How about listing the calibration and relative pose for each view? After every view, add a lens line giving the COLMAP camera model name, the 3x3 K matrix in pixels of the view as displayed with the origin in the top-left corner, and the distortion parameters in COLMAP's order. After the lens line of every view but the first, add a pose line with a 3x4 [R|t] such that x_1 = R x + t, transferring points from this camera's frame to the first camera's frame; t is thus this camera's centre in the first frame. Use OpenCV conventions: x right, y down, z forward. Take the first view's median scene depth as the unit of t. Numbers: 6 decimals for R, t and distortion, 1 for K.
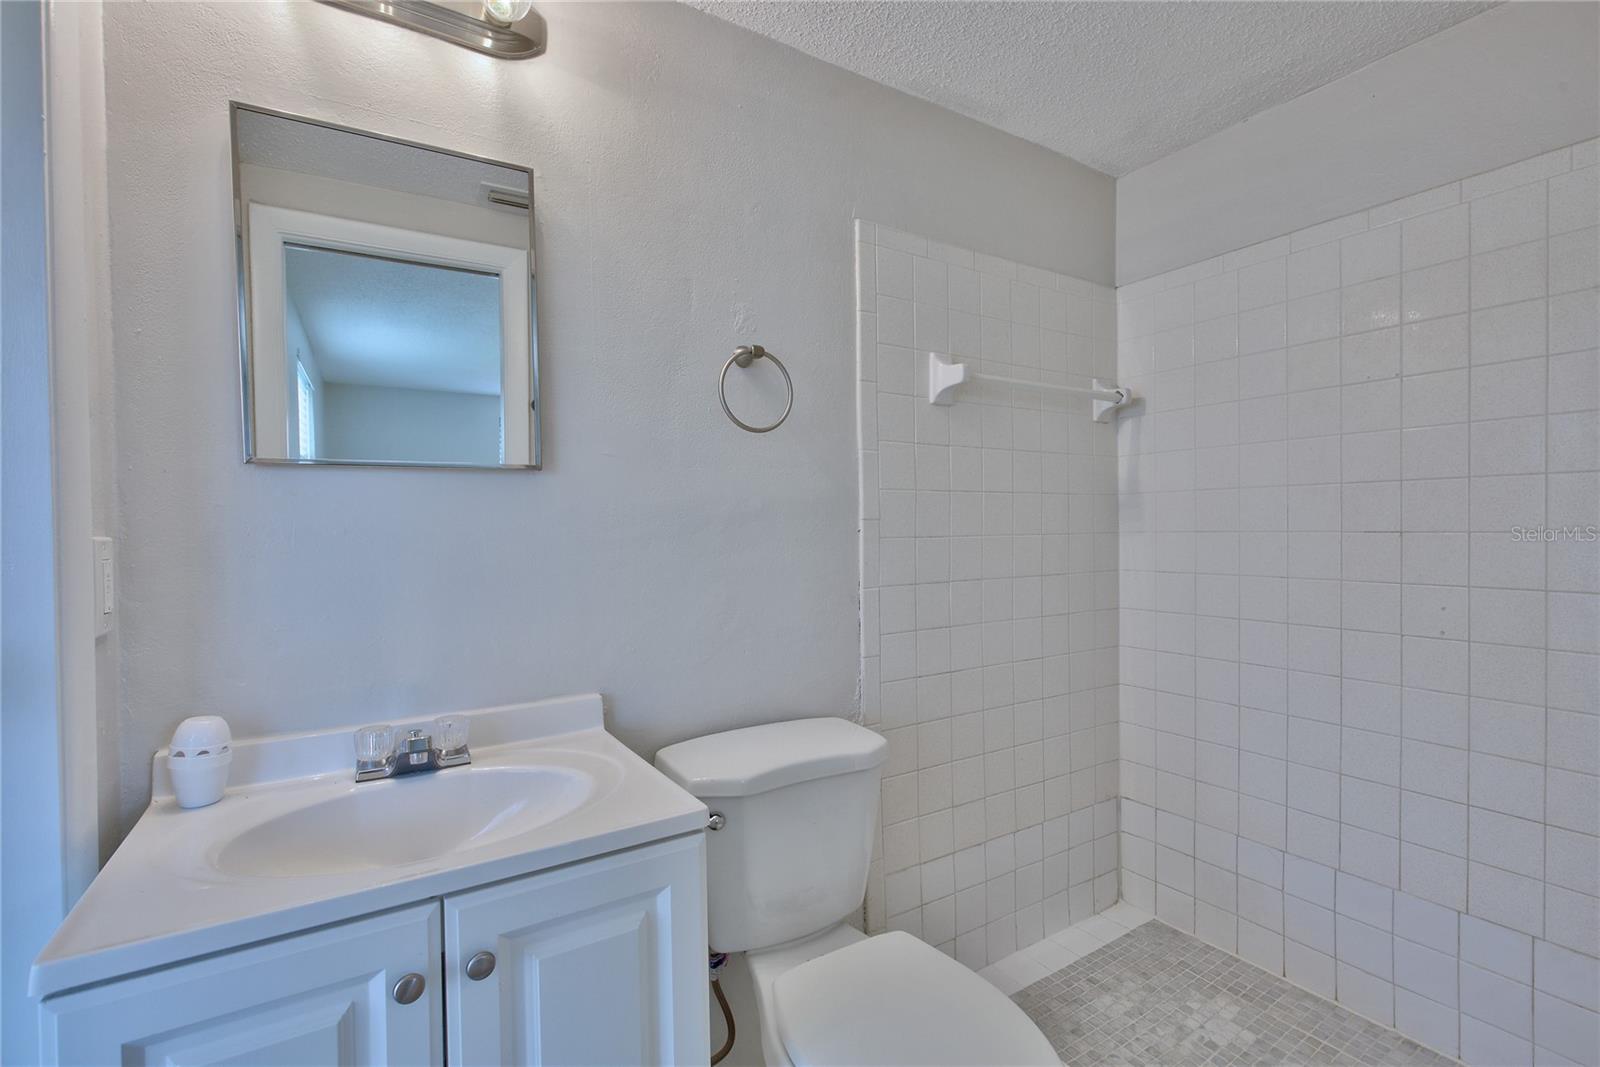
lens RADIAL K [[723.6, 0, 804.3], [0, 723.6, 535.0], [0, 0, 1]] dist [0.001054, 0.000658]
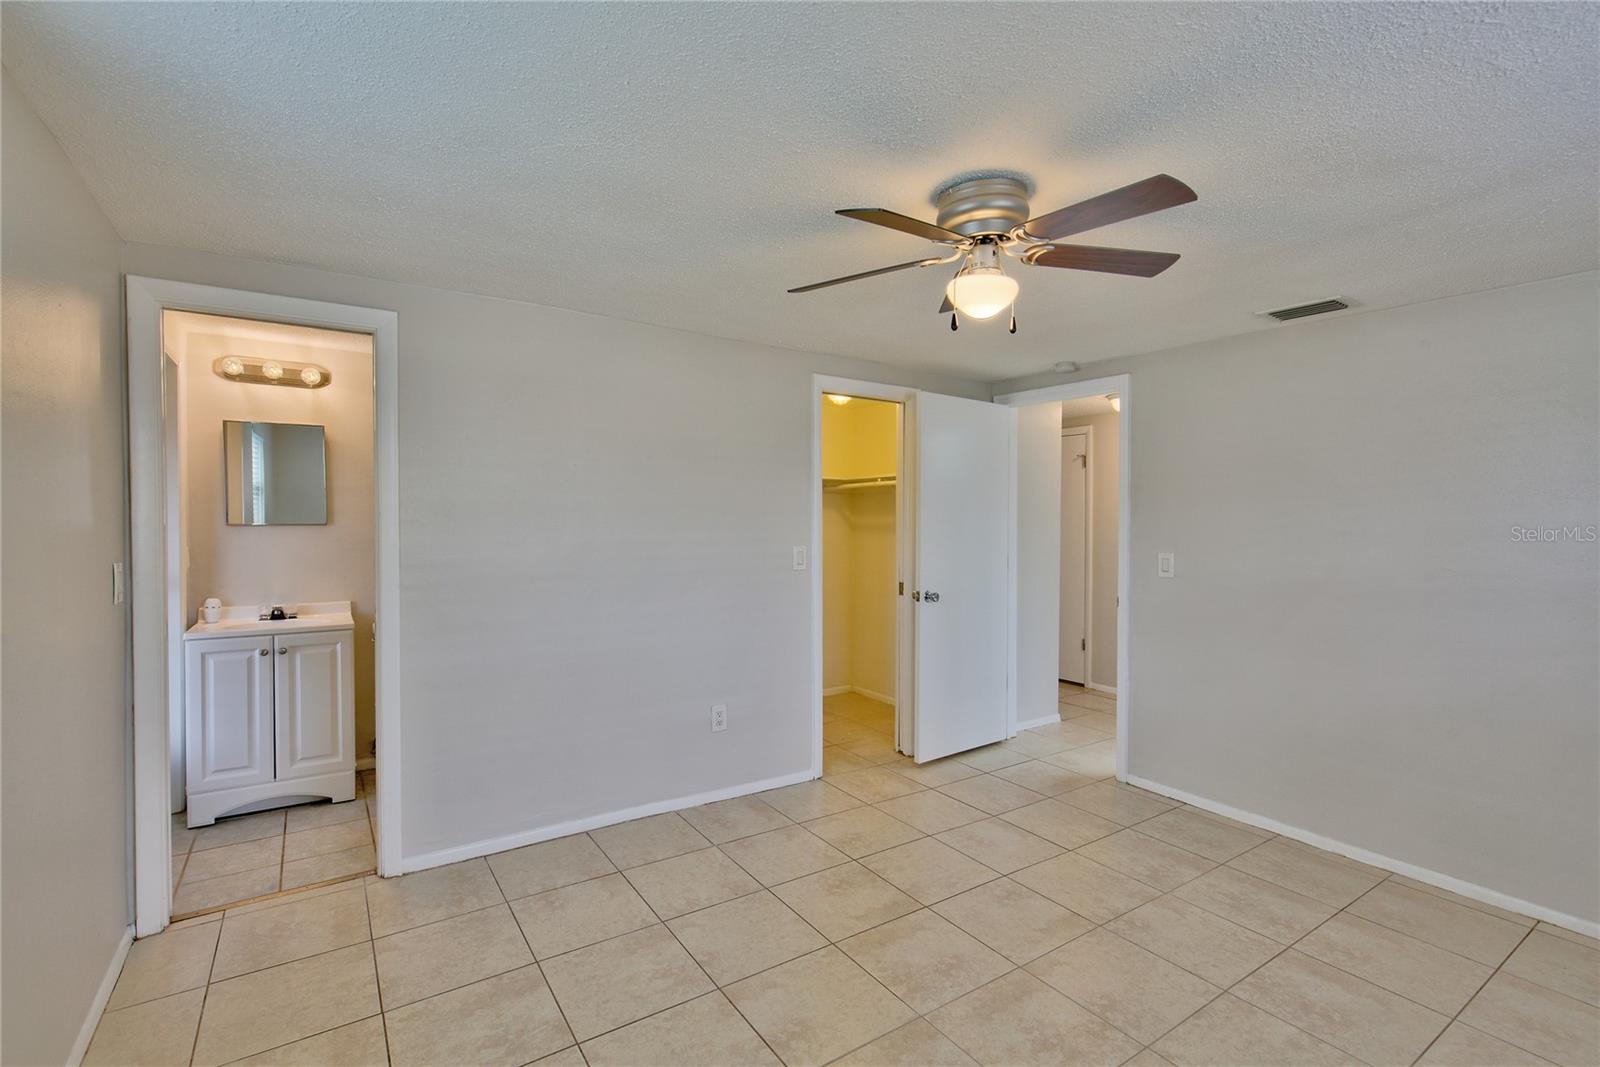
lens RADIAL K [[723.6, 0, 809.2], [0, 723.6, 523.8], [0, 0, 1]] dist [0.001054, 0.000658]
pose [[0.999164, 0.008670, 0.039963, 2.018157], [-0.008323, 0.999926, -0.008841, -0.114425], [-0.040037, 0.008501, 0.999162, -2.767000]]
